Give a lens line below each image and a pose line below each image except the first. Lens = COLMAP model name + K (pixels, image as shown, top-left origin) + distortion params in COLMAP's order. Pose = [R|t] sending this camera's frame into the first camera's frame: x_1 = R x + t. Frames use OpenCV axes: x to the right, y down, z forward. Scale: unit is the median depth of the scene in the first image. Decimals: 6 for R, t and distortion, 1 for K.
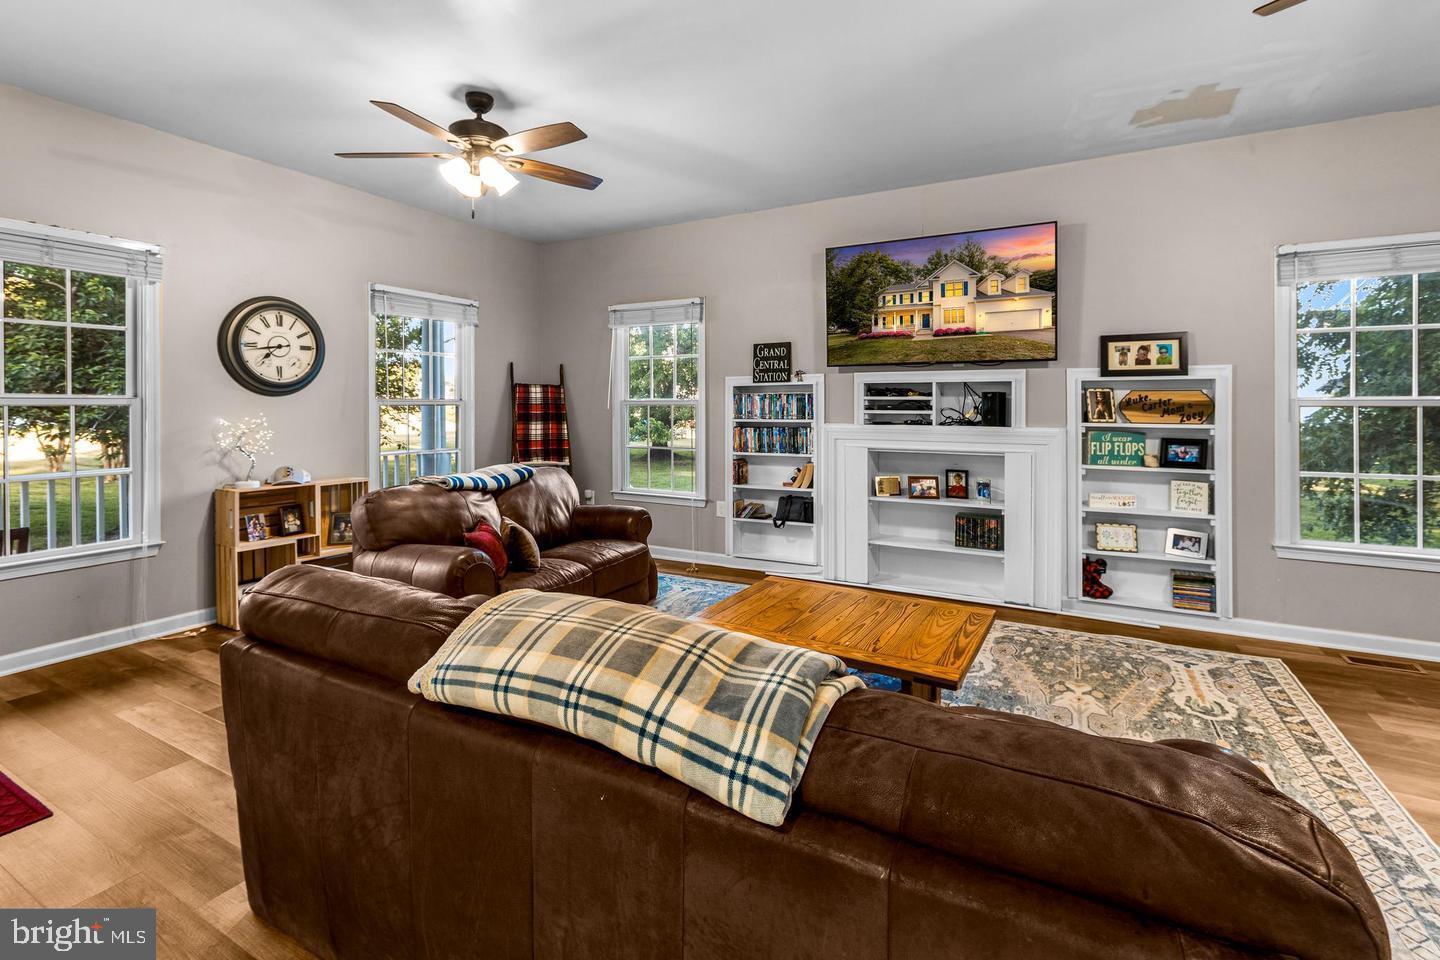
lens RADIAL K [[664.2, 0, 715.1], [0, 664.2, 404.7], [0, 0, 1]] dist [-0.003082, -0.000440]
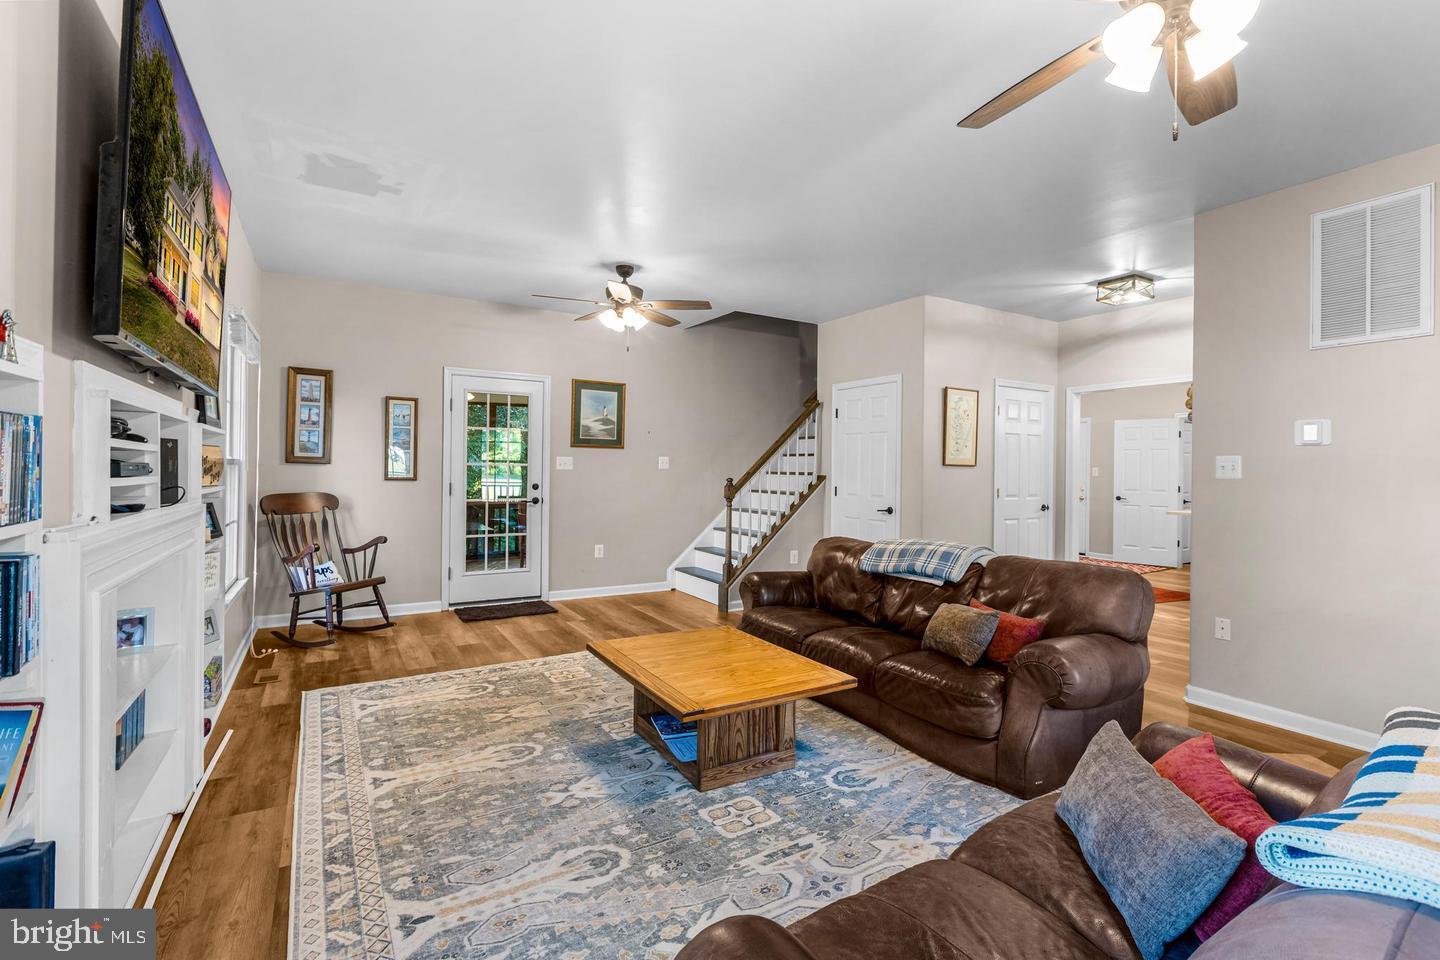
lens RADIAL K [[644.7, 0, 717.0], [0, 644.7, 455.3], [0, 0, 1]] dist [-0.001826, -0.000323]
pose [[-0.865297, 0.001403, 0.501258, -0.239359], [-0.013743, 0.999554, -0.026522, 0.004946], [-0.501072, -0.029838, -0.864891, 1.301286]]
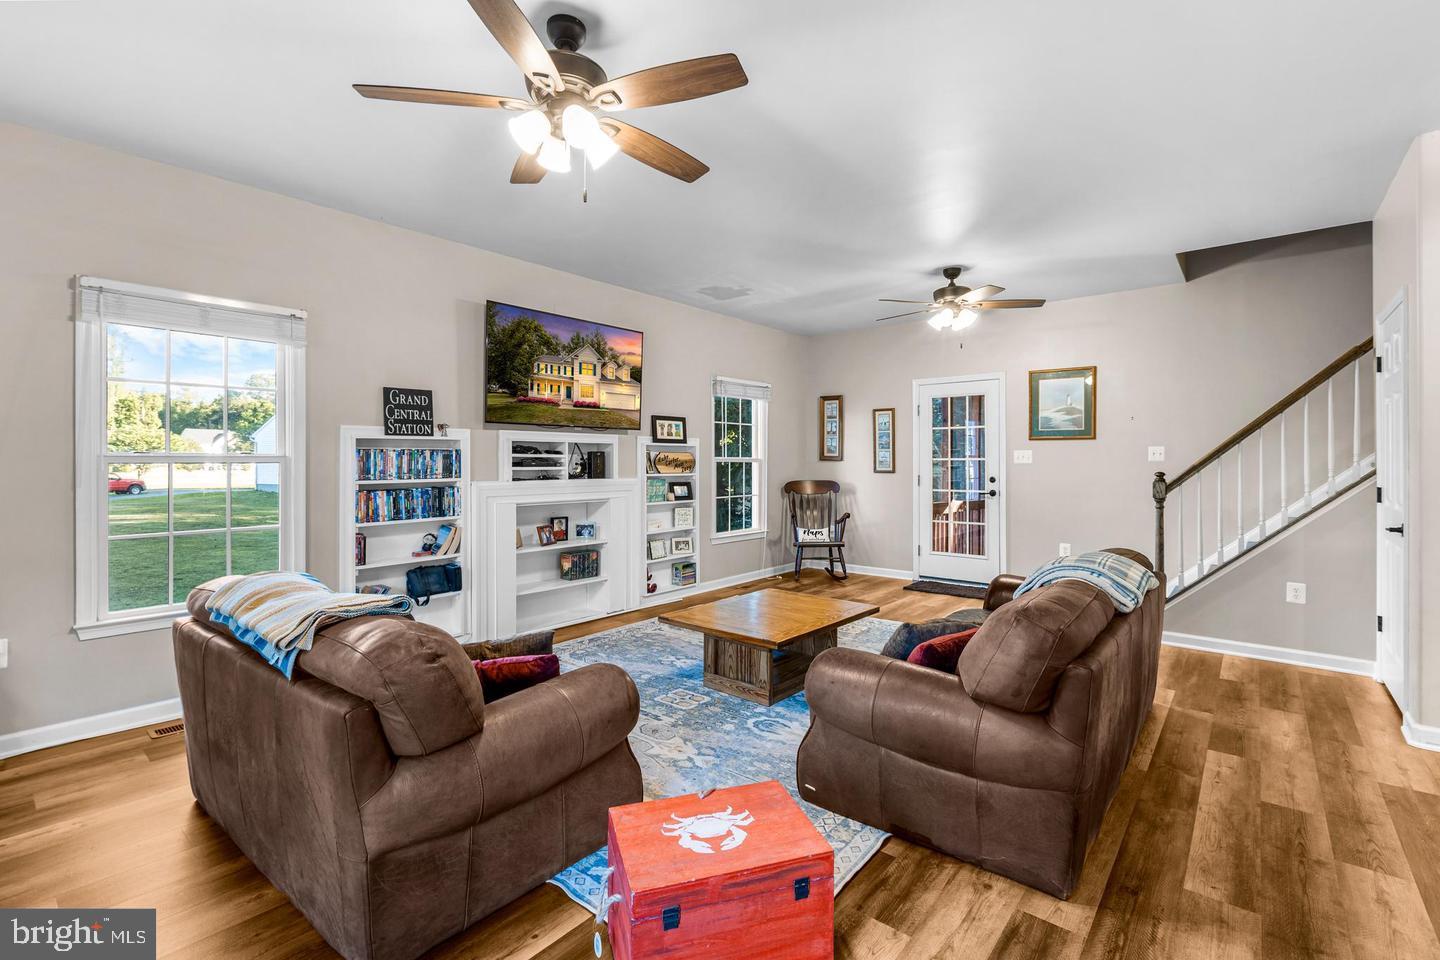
lens RADIAL K [[644.7, 0, 717.0], [0, 644.7, 455.3], [0, 0, 1]] dist [-0.001826, -0.000323]
pose [[0.193181, 0.006287, 0.981143, -0.798867], [-0.001307, 0.999980, -0.006150, -0.005251], [-0.981162, -0.000094, 0.193186, 0.571329]]
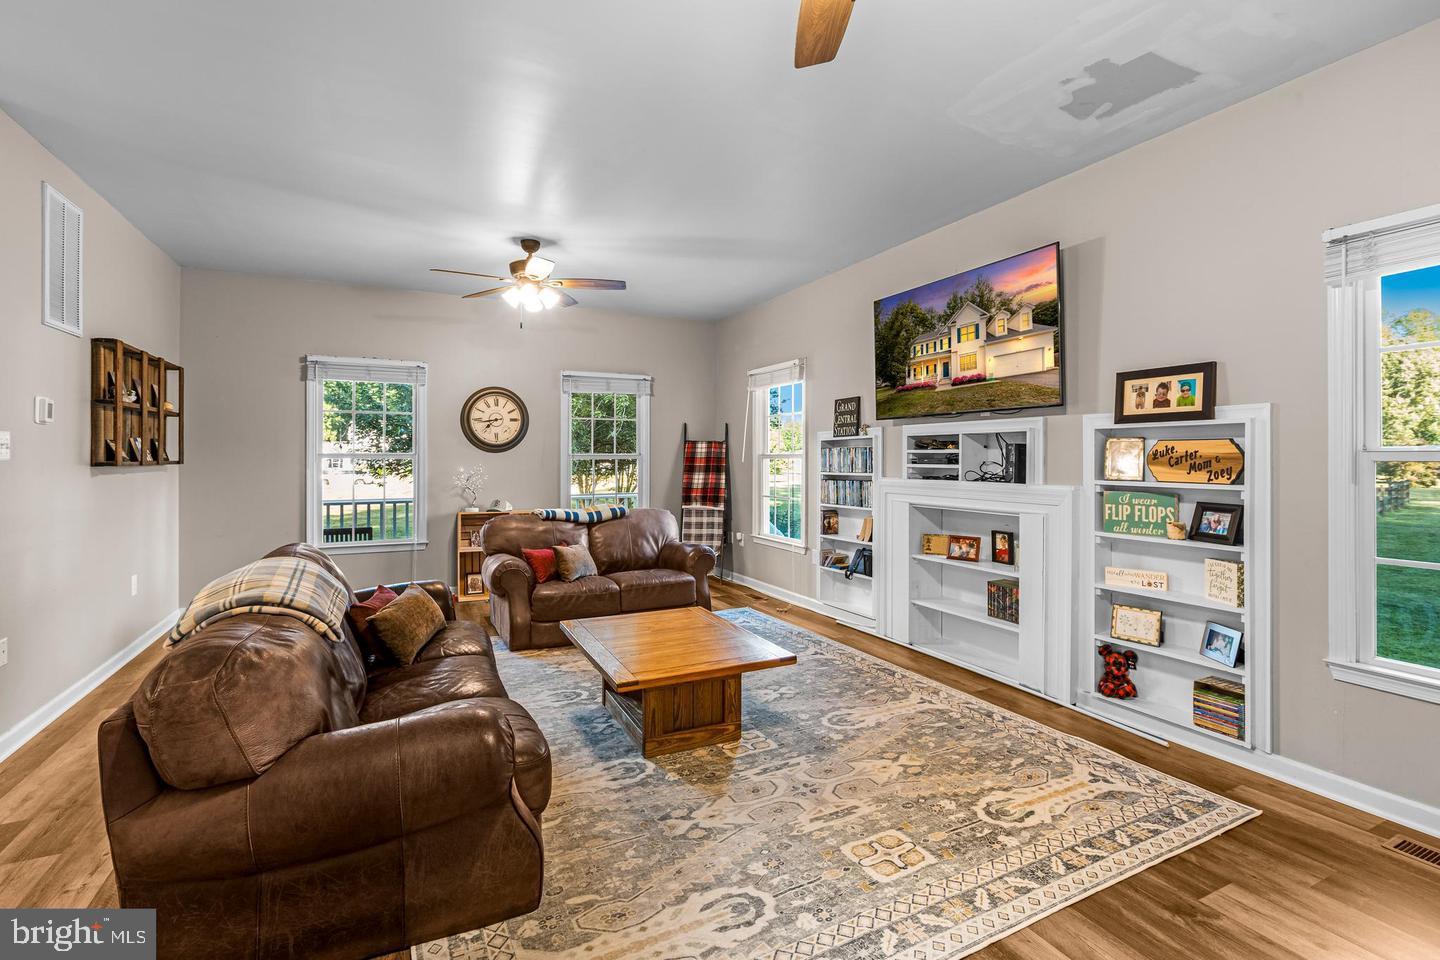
lens RADIAL K [[669.5, 0, 716.3], [0, 669.5, 446.3], [0, 0, 1]] dist [-0.001798, -0.000367]
pose [[0.818321, -0.010443, -0.574666, 0.641143], [0.000519, 0.999848, -0.017431, -0.000649], [0.574761, 0.013966, 0.818202, 0.047086]]
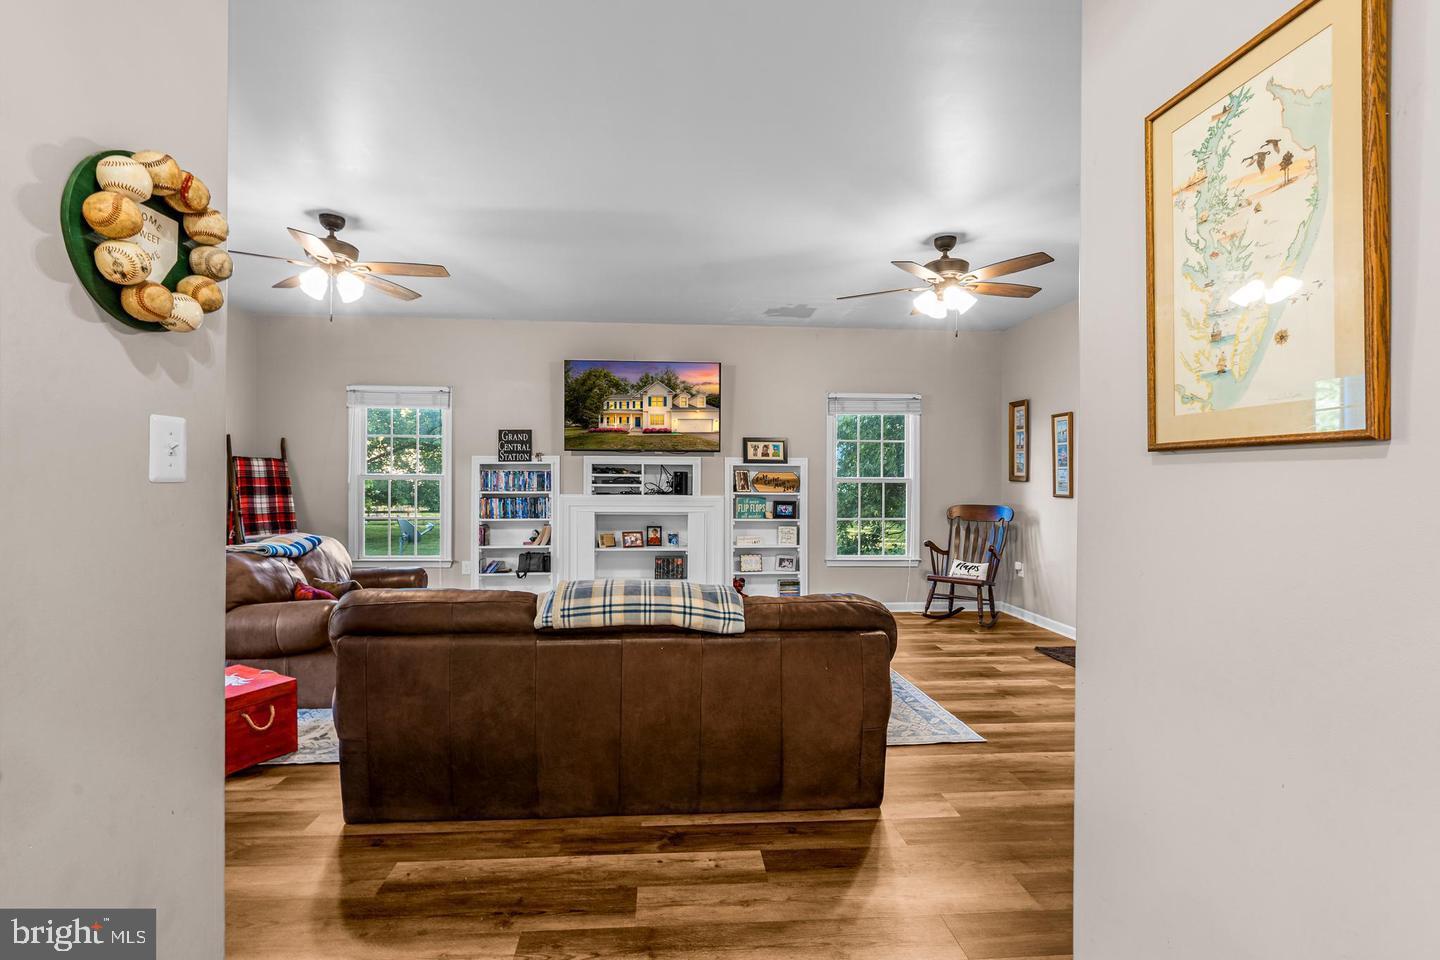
lens RADIAL K [[649.7, 0, 711.9], [0, 649.7, 474.9], [0, 0, 1]] dist [-0.002356, -0.000268]
pose [[0.838476, 0.008435, 0.544873, -0.332998], [-0.005374, 0.999960, -0.007209, -0.002317], [-0.544912, 0.003117, 0.838488, -0.271386]]
